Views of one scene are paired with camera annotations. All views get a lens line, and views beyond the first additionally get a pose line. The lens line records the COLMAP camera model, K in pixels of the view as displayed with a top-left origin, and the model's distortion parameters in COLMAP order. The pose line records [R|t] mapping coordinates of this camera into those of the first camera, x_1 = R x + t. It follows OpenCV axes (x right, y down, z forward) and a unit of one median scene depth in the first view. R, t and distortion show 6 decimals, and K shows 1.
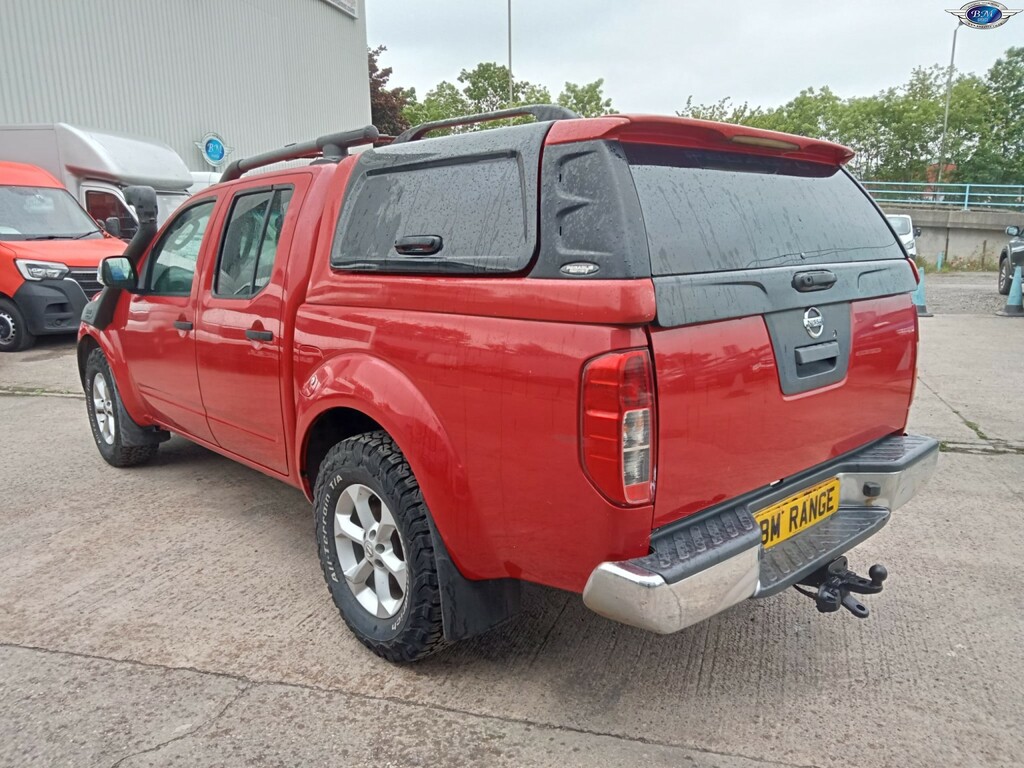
lens RADIAL K [[757.3, 0, 512.0], [0, 757.3, 384.0], [0, 0, 1]] dist [0.011937, 0.005116]
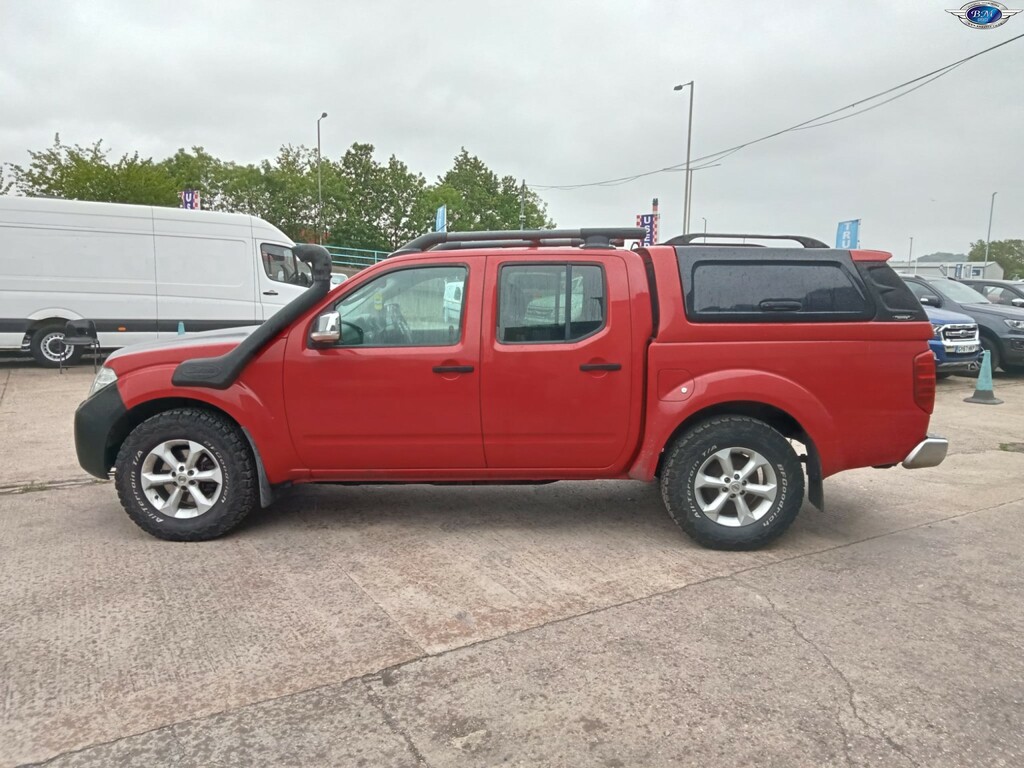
lens RADIAL K [[757.3, 0, 512.0], [0, 757.3, 384.0], [0, 0, 1]] dist [0.011937, 0.005116]
pose [[0.689358, -0.066780, 0.721336, -0.153103], [0.115129, 0.993186, -0.018077, -0.002705], [-0.715214, 0.095508, 0.692349, 0.016132]]
